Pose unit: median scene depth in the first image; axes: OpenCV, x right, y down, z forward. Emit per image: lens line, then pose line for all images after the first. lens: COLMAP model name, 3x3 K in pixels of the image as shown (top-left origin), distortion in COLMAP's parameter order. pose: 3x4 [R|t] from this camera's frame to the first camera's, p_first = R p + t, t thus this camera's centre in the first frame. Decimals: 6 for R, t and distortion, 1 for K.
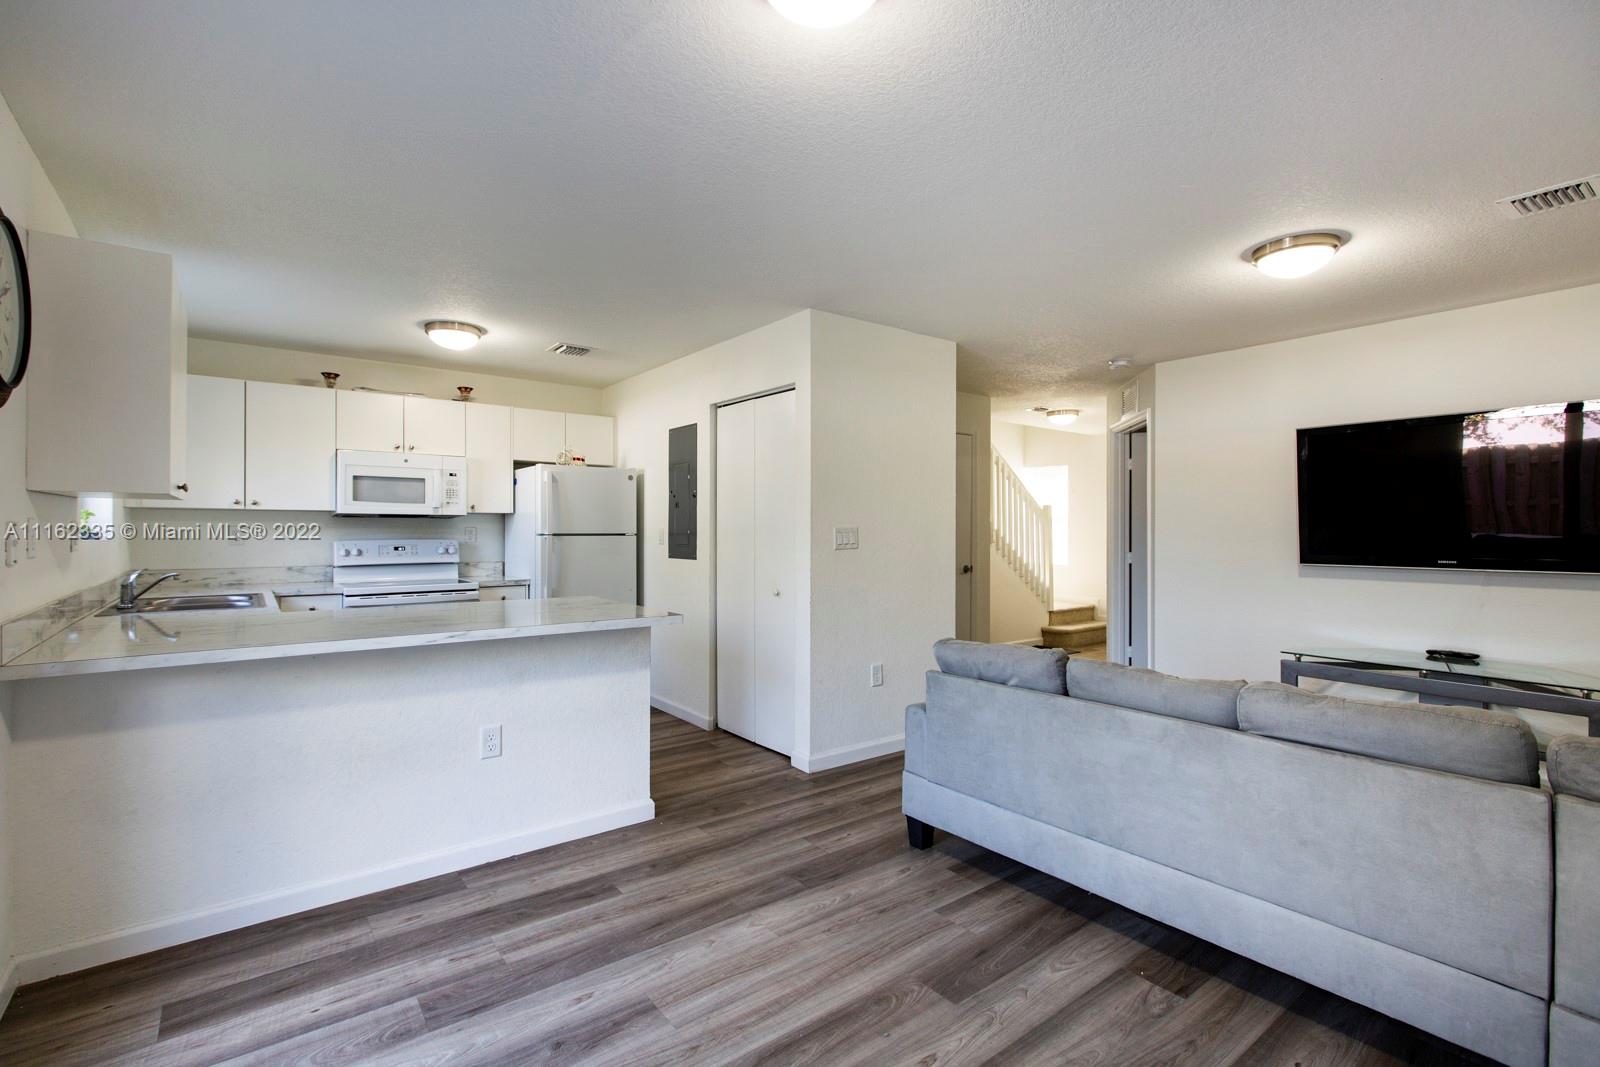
lens RADIAL K [[734.4, 0, 803.1], [0, 734.4, 530.2], [0, 0, 1]] dist [0.000482, 0.000546]
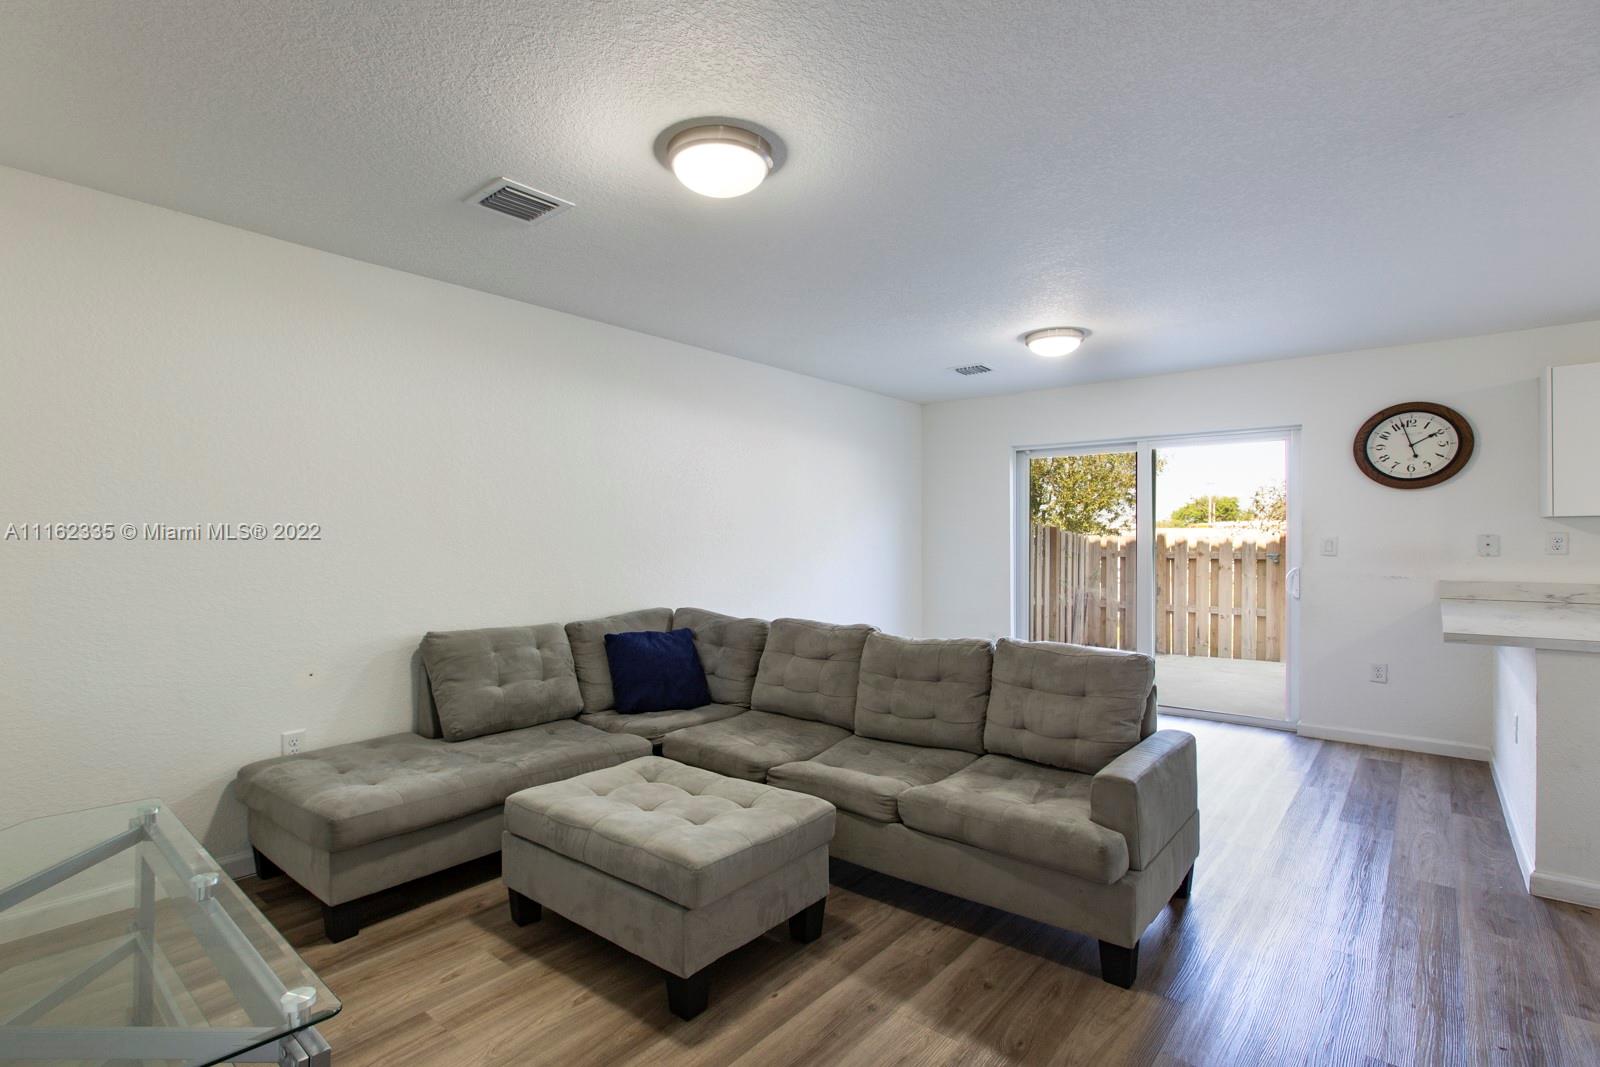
lens RADIAL K [[734.4, 0, 828.7], [0, 734.4, 542.5], [0, 0, 1]] dist [0.000482, 0.000546]
pose [[-0.966033, 0.001201, -0.258416, 0.728185], [0.000067, 0.999990, 0.004397, 0.000374], [0.258419, 0.004231, -0.966024, 1.523481]]
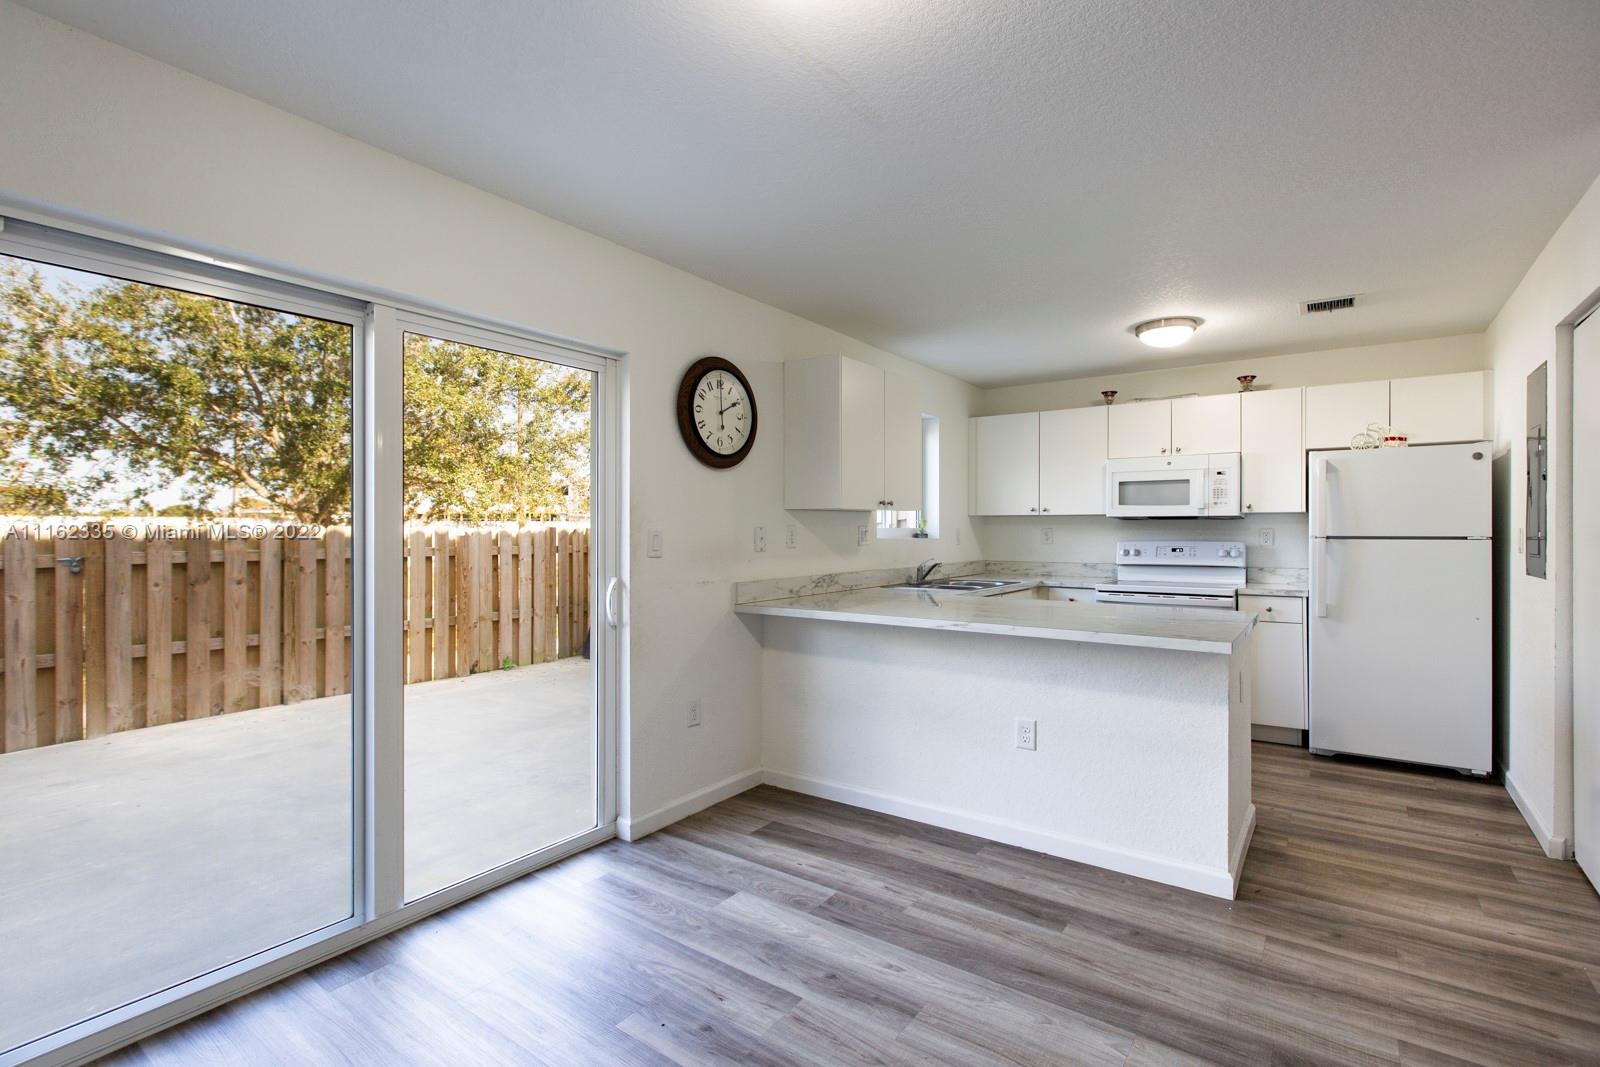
lens RADIAL K [[734.4, 0, 812.9], [0, 734.4, 530.1], [0, 0, 1]] dist [0.000482, 0.000546]
pose [[0.295328, -0.001998, -0.955394, 0.400656], [0.000289, 0.999998, -0.002002, -0.000816], [0.955396, 0.000315, 0.295328, 0.328711]]
